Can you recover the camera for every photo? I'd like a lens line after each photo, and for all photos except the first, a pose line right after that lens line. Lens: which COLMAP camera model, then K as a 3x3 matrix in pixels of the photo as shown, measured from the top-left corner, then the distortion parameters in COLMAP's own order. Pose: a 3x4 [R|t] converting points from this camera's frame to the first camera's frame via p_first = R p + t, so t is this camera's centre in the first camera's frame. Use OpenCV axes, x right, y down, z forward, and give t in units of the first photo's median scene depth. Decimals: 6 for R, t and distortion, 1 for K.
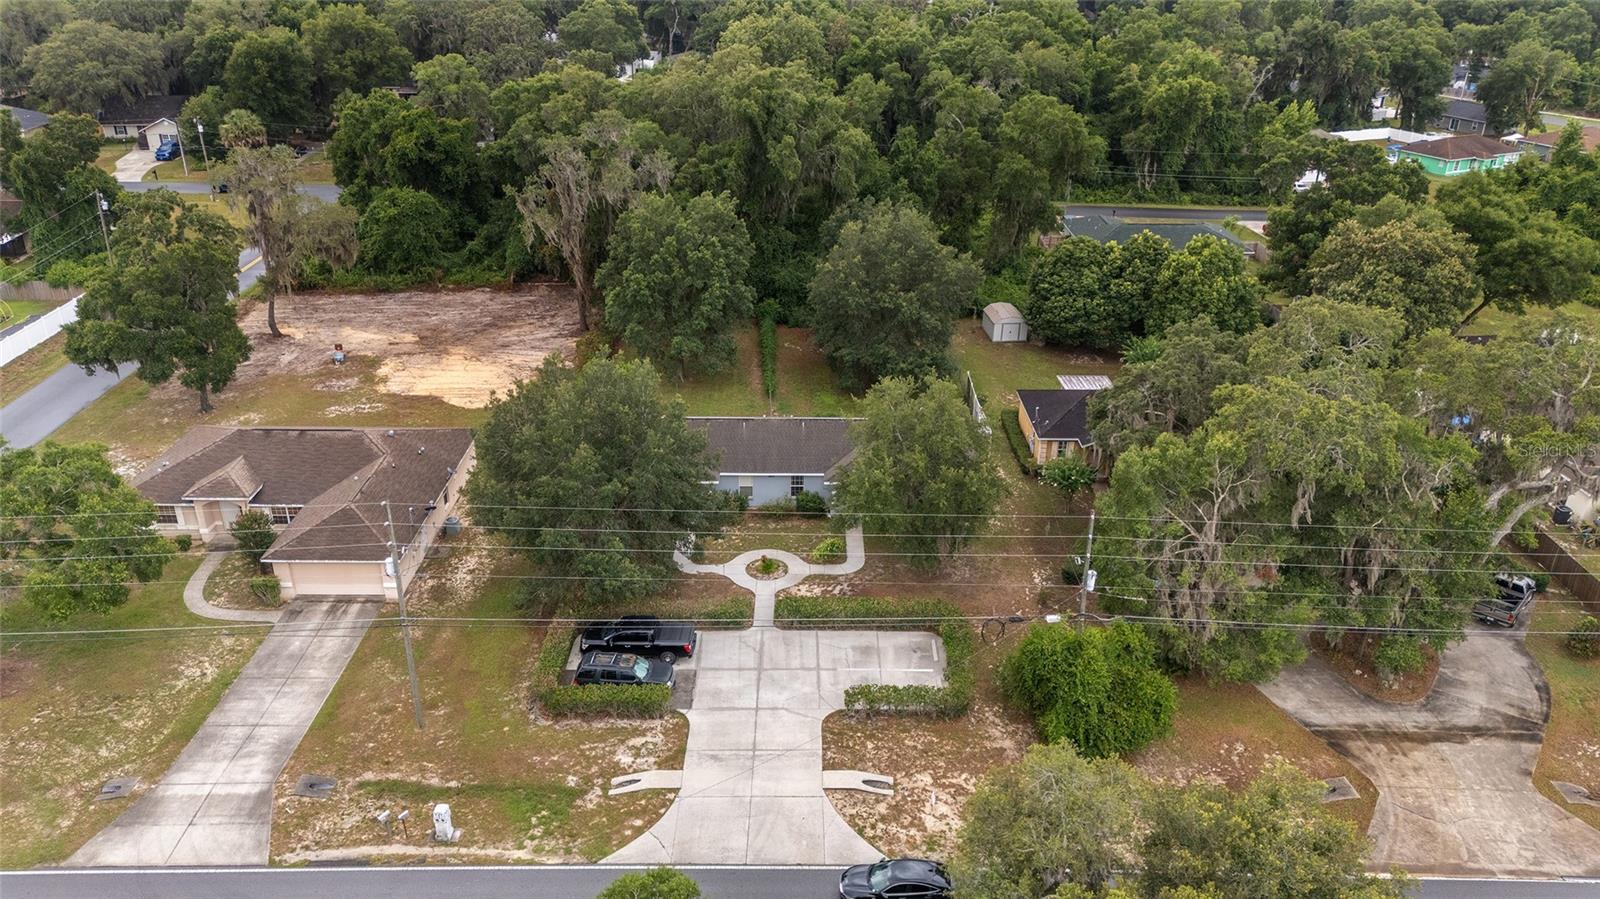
lens RADIAL K [[1174.7, 0, 805.8], [0, 1174.7, 456.8], [0, 0, 1]] dist [0.066351, -0.062679]
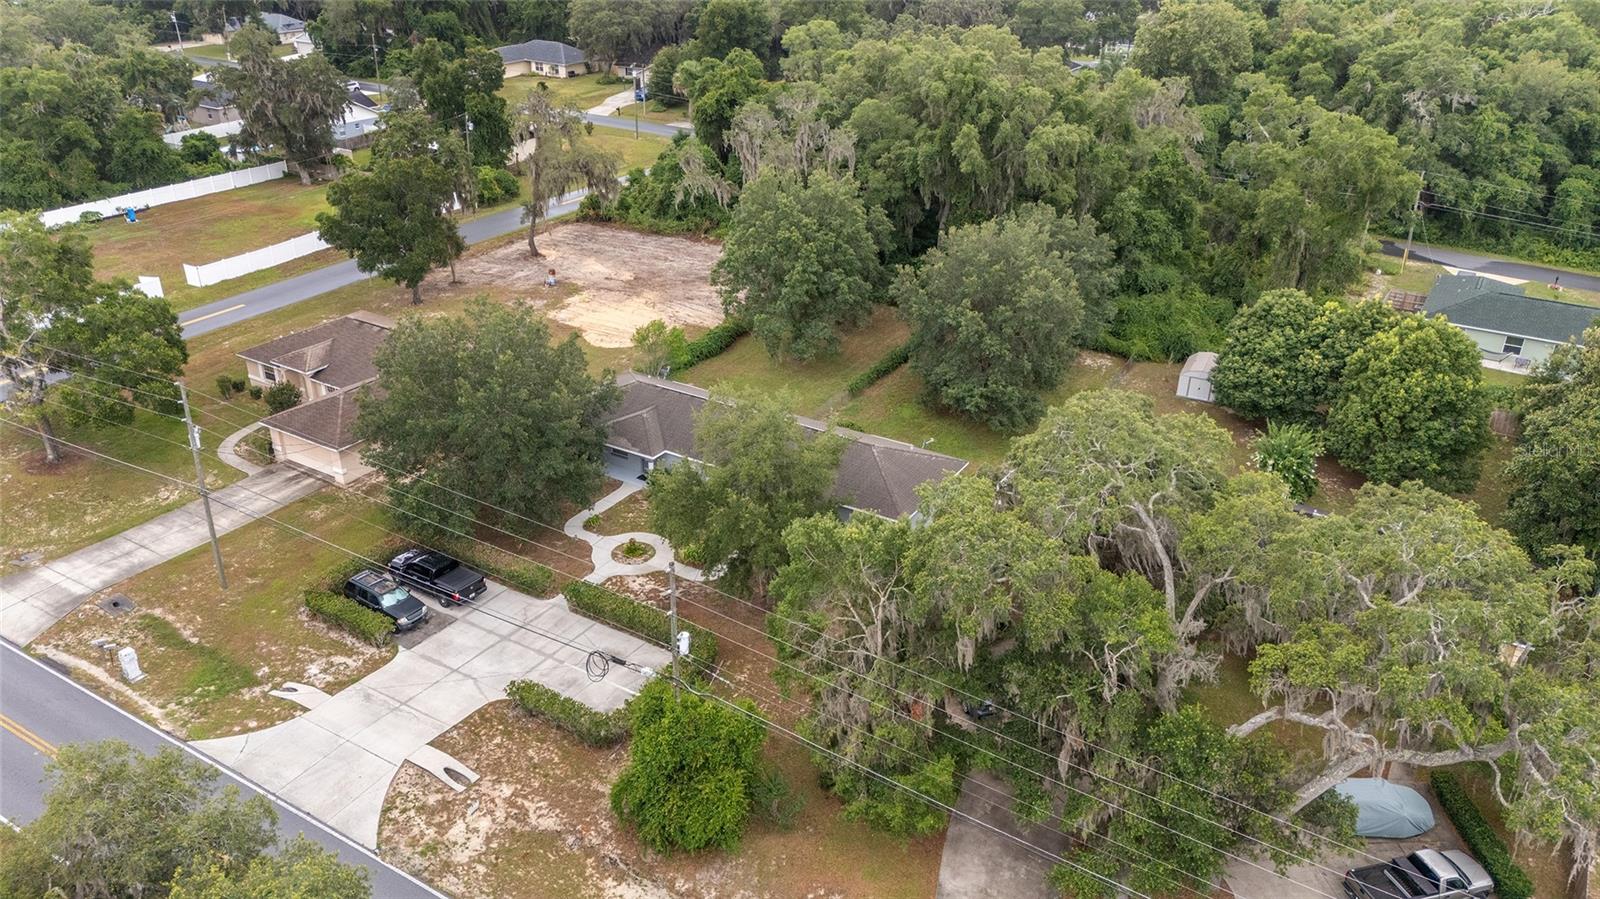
lens RADIAL K [[1174.7, 0, 805.8], [0, 1174.7, 456.8], [0, 0, 1]] dist [0.066351, -0.062679]
pose [[0.848595, 0.239578, -0.471688, 0.488546], [-0.232161, 0.969789, 0.074901, -0.081268], [0.475383, 0.045947, 0.878579, 0.188001]]
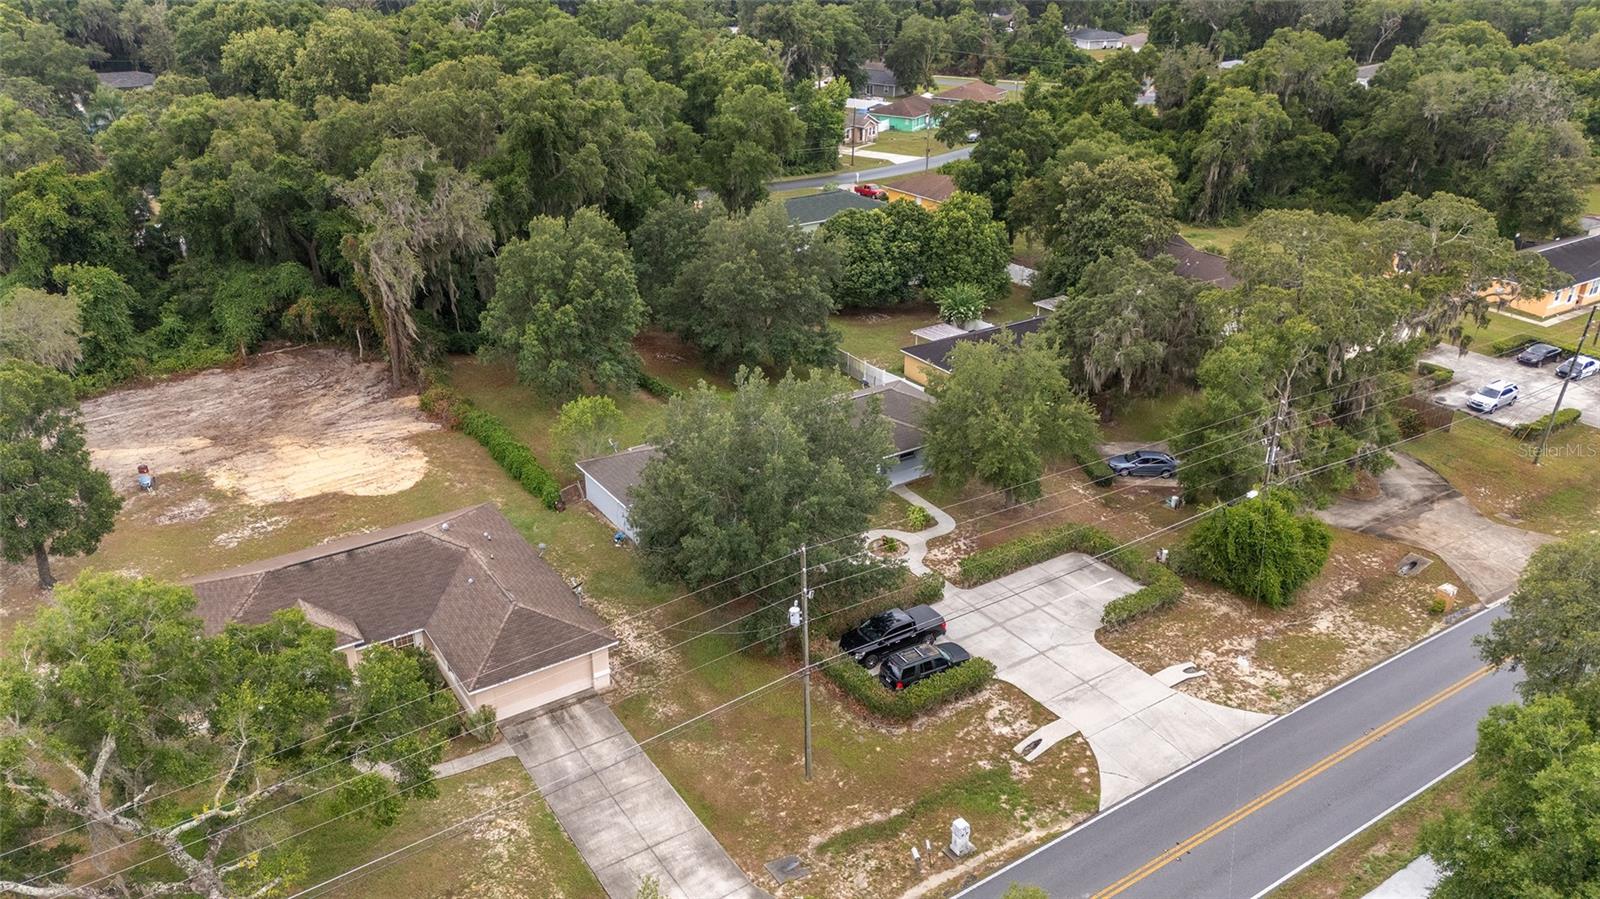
lens RADIAL K [[1174.7, 0, 805.8], [0, 1174.7, 456.8], [0, 0, 1]] dist [0.066351, -0.062679]
pose [[0.833447, -0.239439, 0.498031, -0.545800], [0.236848, 0.969055, 0.069534, -0.066783], [-0.499269, 0.060005, 0.864367, 0.120918]]
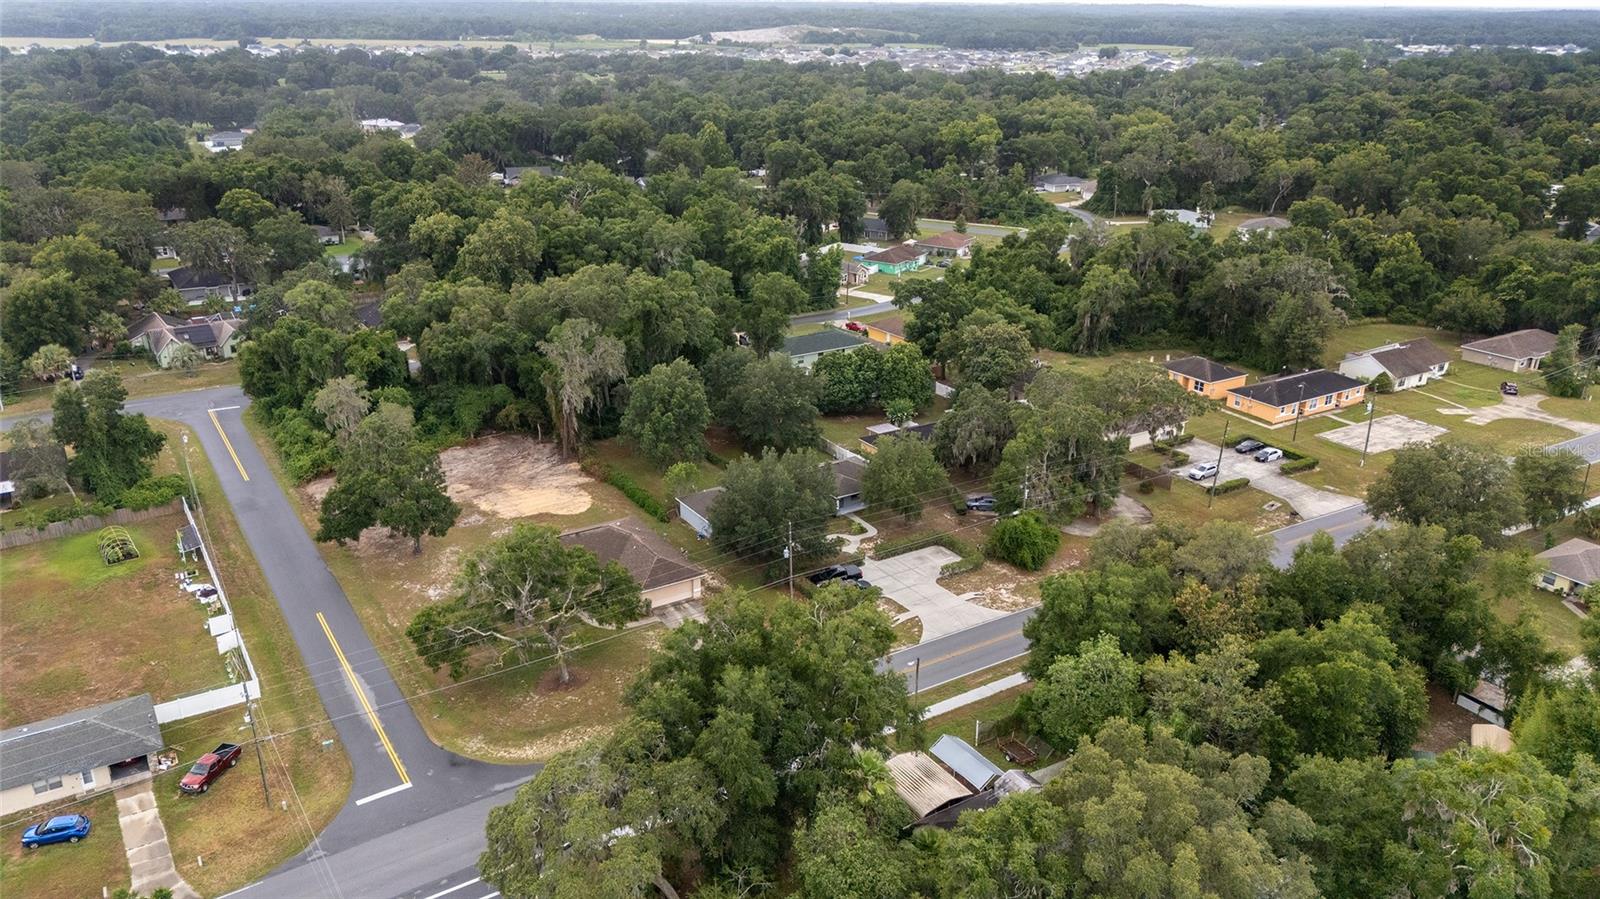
lens RADIAL K [[1174.7, 0, 805.8], [0, 1174.7, 456.8], [0, 0, 1]] dist [0.066351, -0.062679]
pose [[0.844717, -0.194084, 0.498783, -0.964218], [0.226436, 0.974016, -0.004477, -0.046218], [-0.484954, 0.116724, 0.866715, -0.659599]]
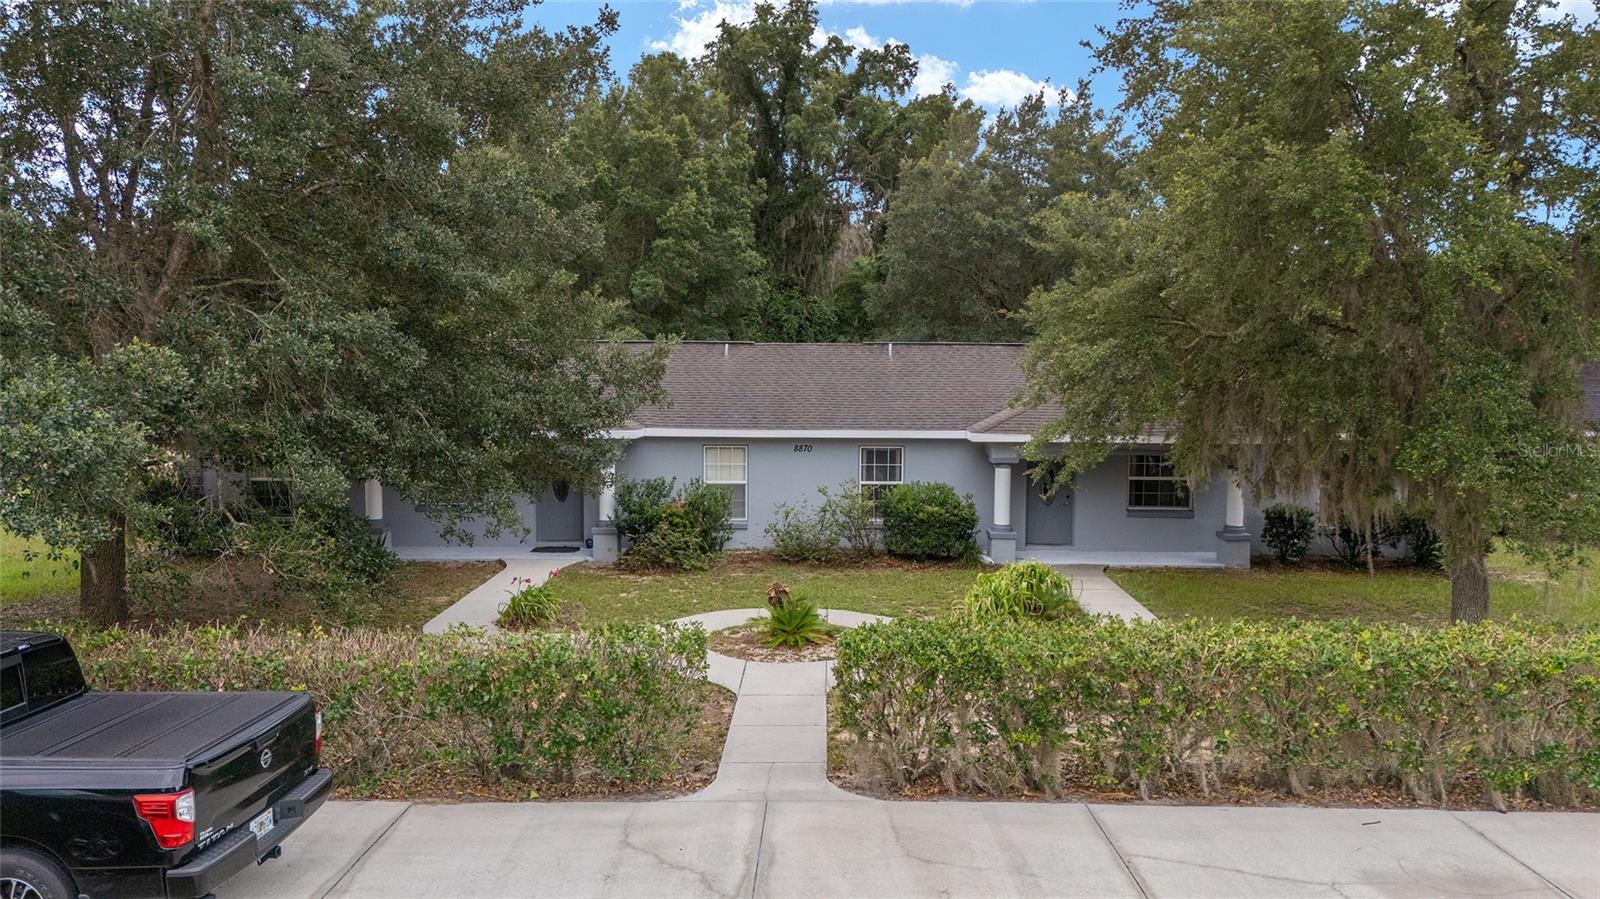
lens RADIAL K [[1174.7, 0, 805.8], [0, 1174.7, 456.8], [0, 0, 1]] dist [0.066351, -0.062679]
pose [[0.999842, -0.009703, -0.014915, -0.023673], [0.003577, 0.930725, -0.365702, 0.137900], [0.017431, 0.365590, 0.930613, 0.694318]]
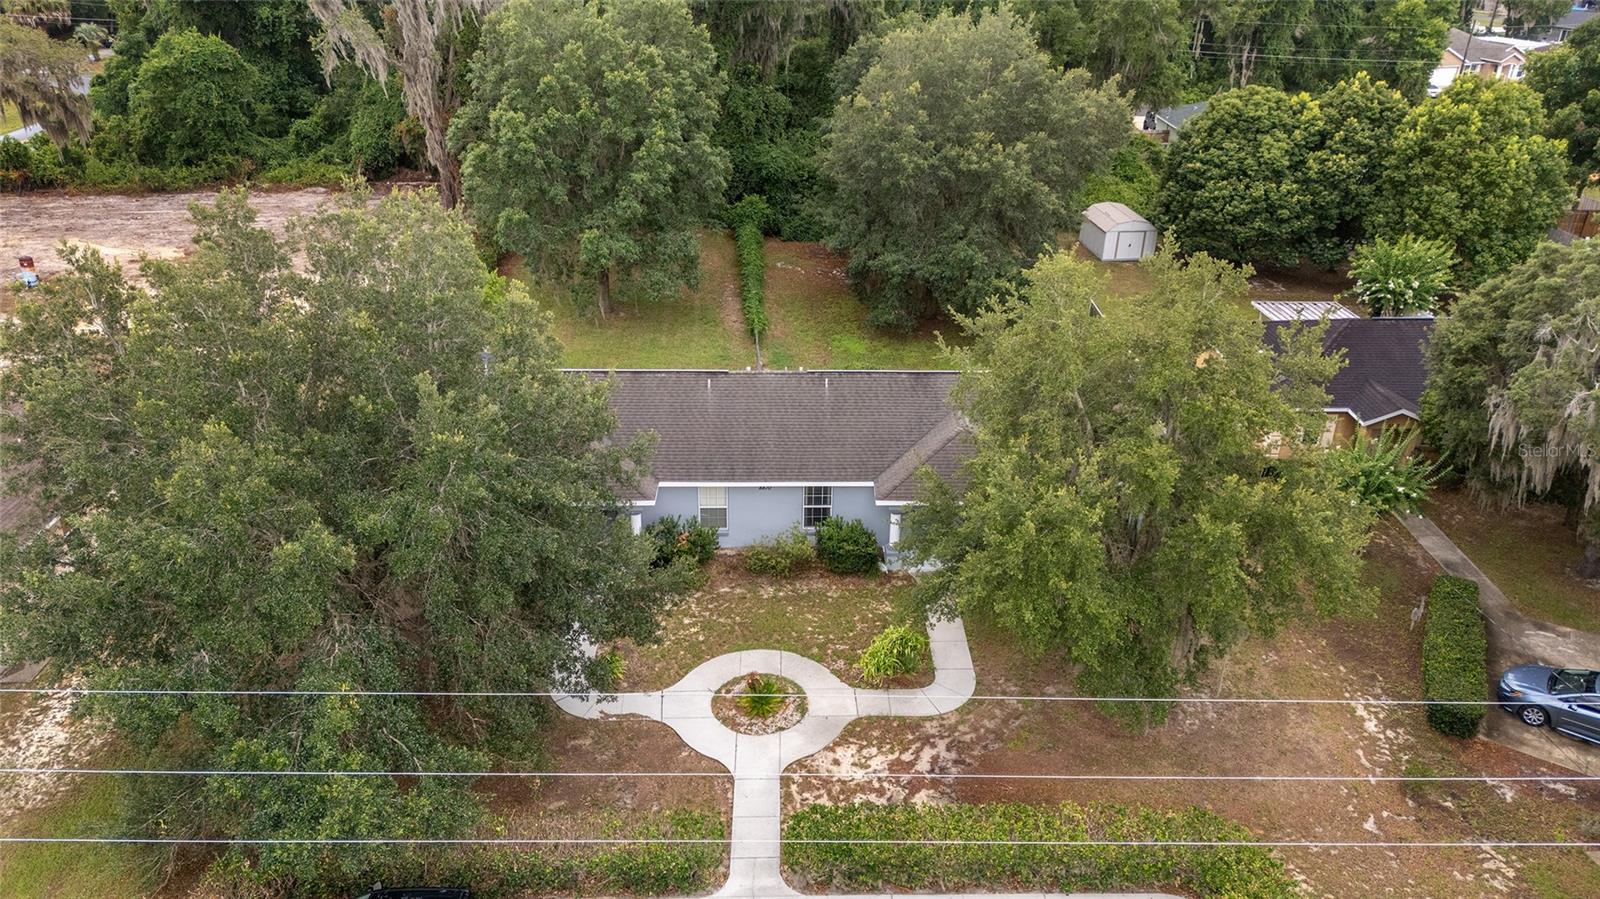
lens RADIAL K [[1174.7, 0, 805.8], [0, 1174.7, 456.8], [0, 0, 1]] dist [0.066351, -0.062679]
pose [[0.999766, -0.005633, 0.020898, -0.022401], [0.005271, 0.999836, 0.017337, -0.004754], [-0.020992, -0.017223, 0.999631, 0.510856]]
